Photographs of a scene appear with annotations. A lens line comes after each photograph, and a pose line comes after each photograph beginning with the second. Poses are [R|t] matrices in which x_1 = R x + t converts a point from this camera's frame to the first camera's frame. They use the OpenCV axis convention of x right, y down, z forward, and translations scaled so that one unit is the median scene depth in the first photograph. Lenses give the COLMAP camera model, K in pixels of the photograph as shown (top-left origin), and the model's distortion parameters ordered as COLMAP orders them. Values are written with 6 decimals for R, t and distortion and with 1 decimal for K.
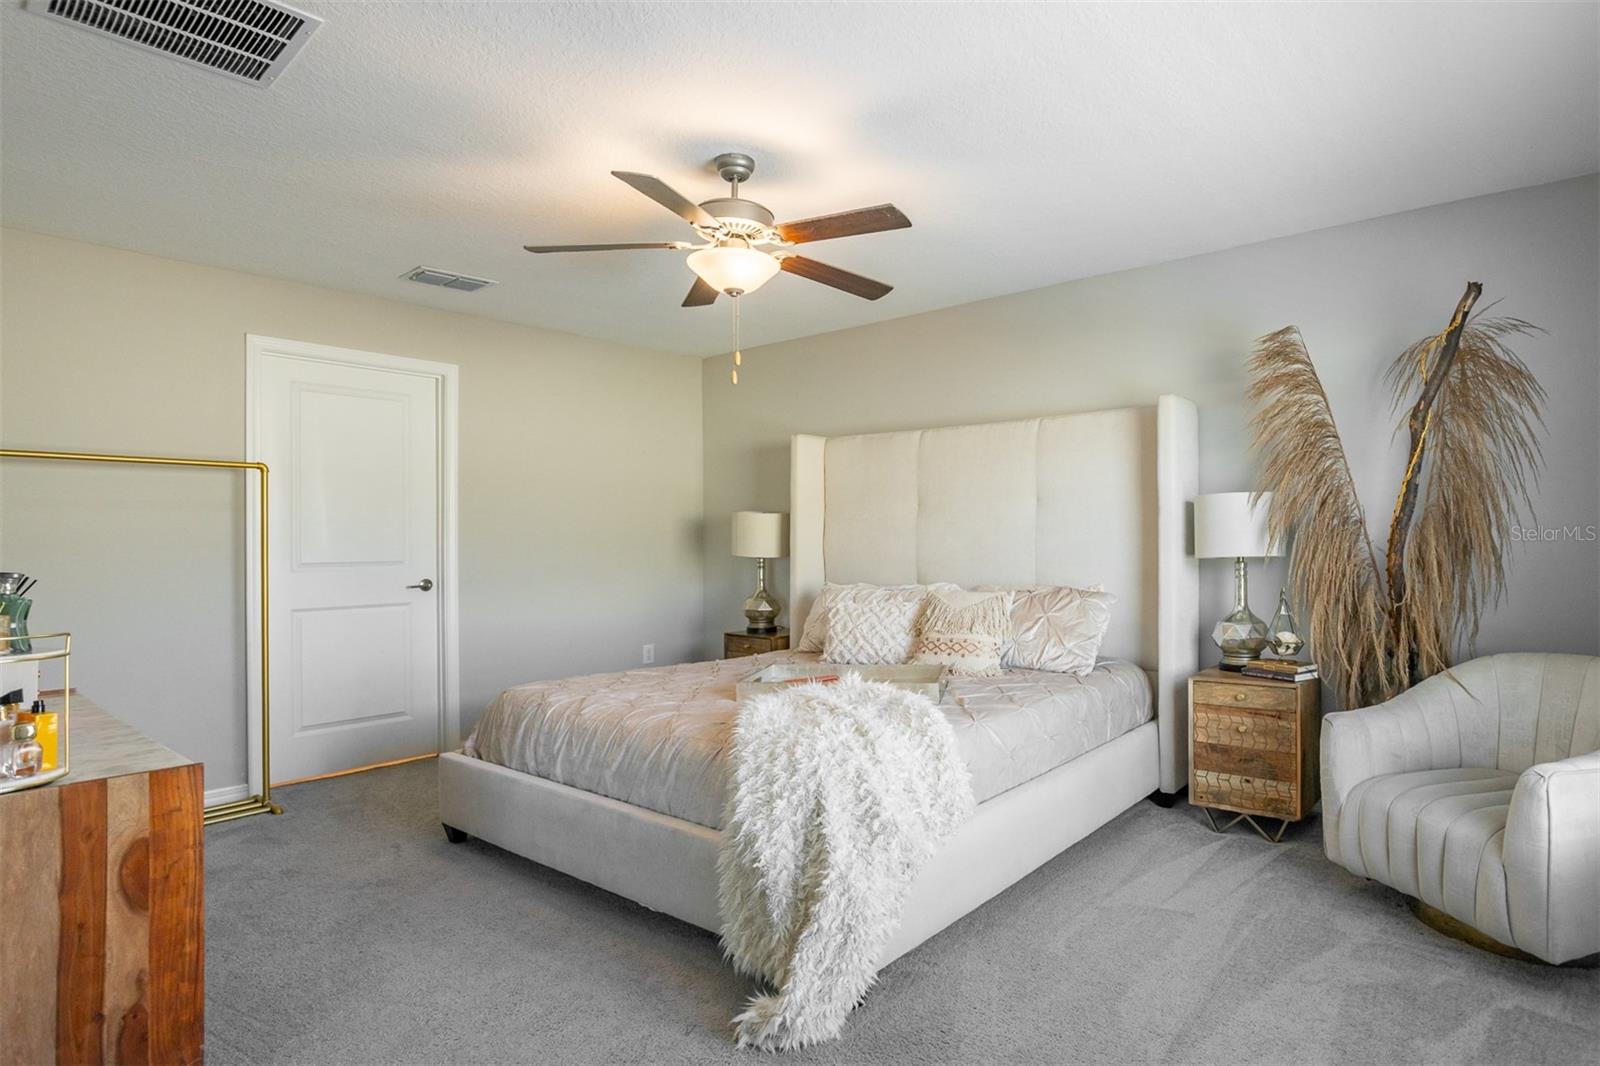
lens RADIAL K [[816.7, 0, 804.1], [0, 816.7, 531.8], [0, 0, 1]] dist [-0.053528, 0.035500]
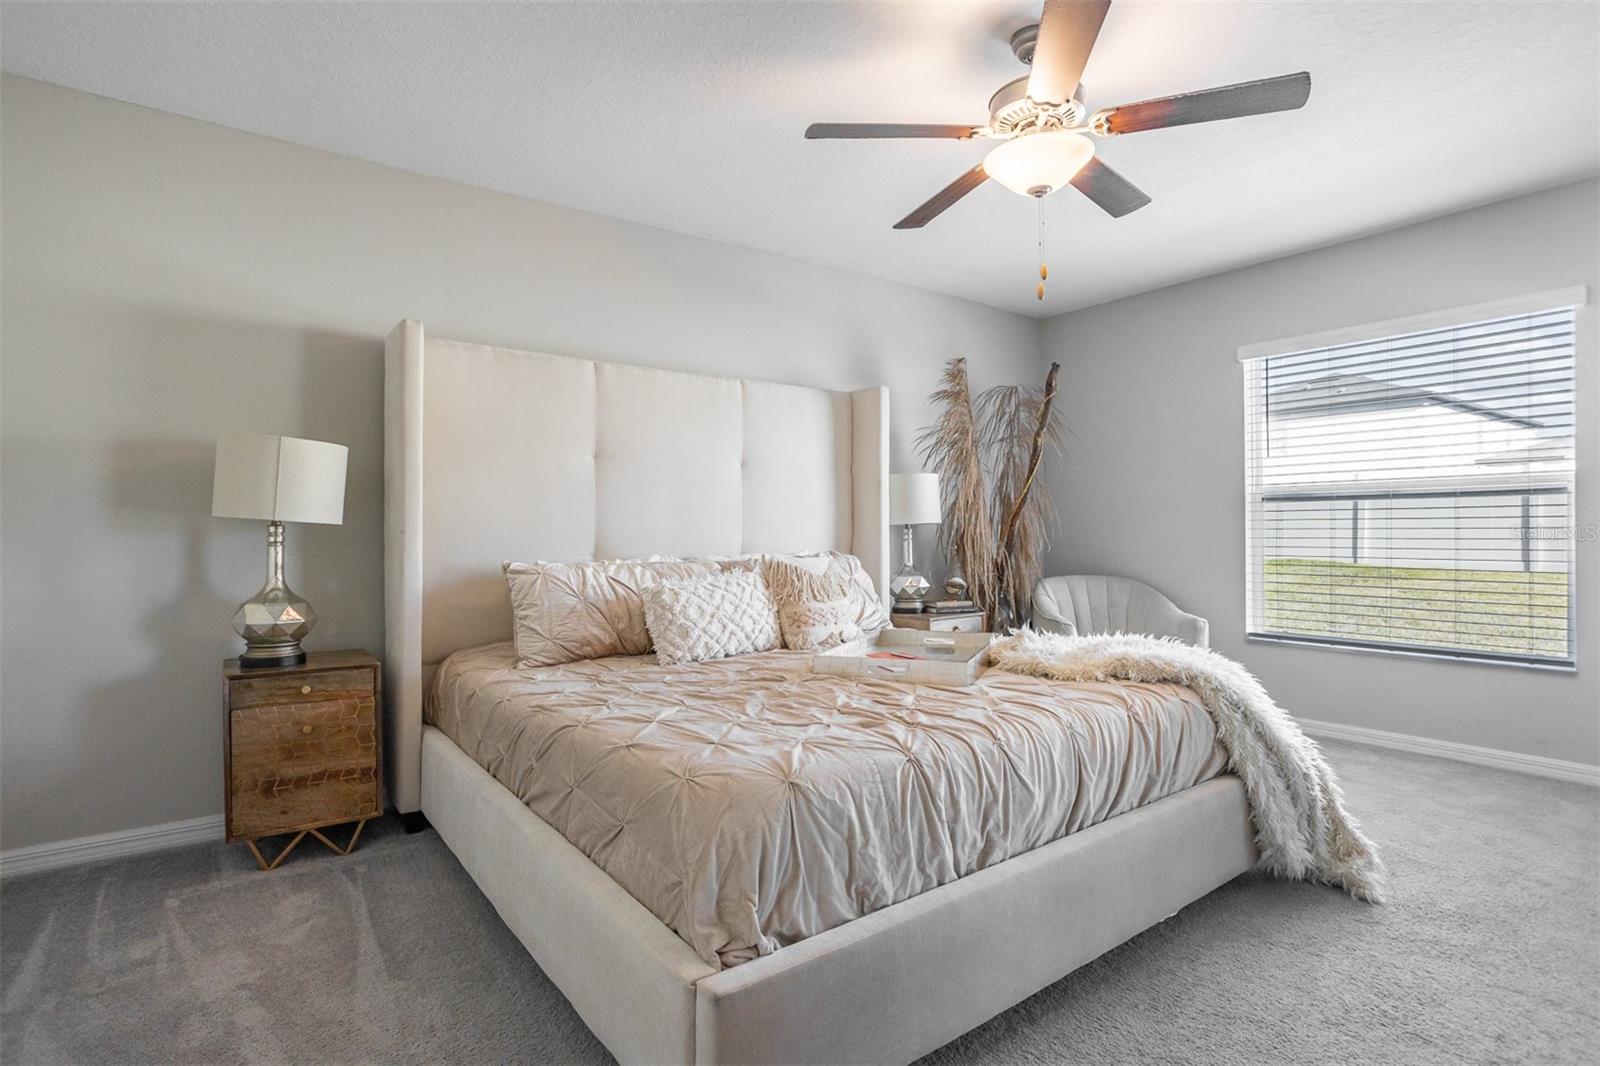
lens RADIAL K [[816.7, 0, 804.1], [0, 816.7, 531.8], [0, 0, 1]] dist [-0.053528, 0.035500]
pose [[0.237640, 0.014139, 0.971250, -0.513514], [-0.009305, 0.999881, -0.012279, 0.041622], [-0.971309, -0.006120, 0.237743, 0.576291]]
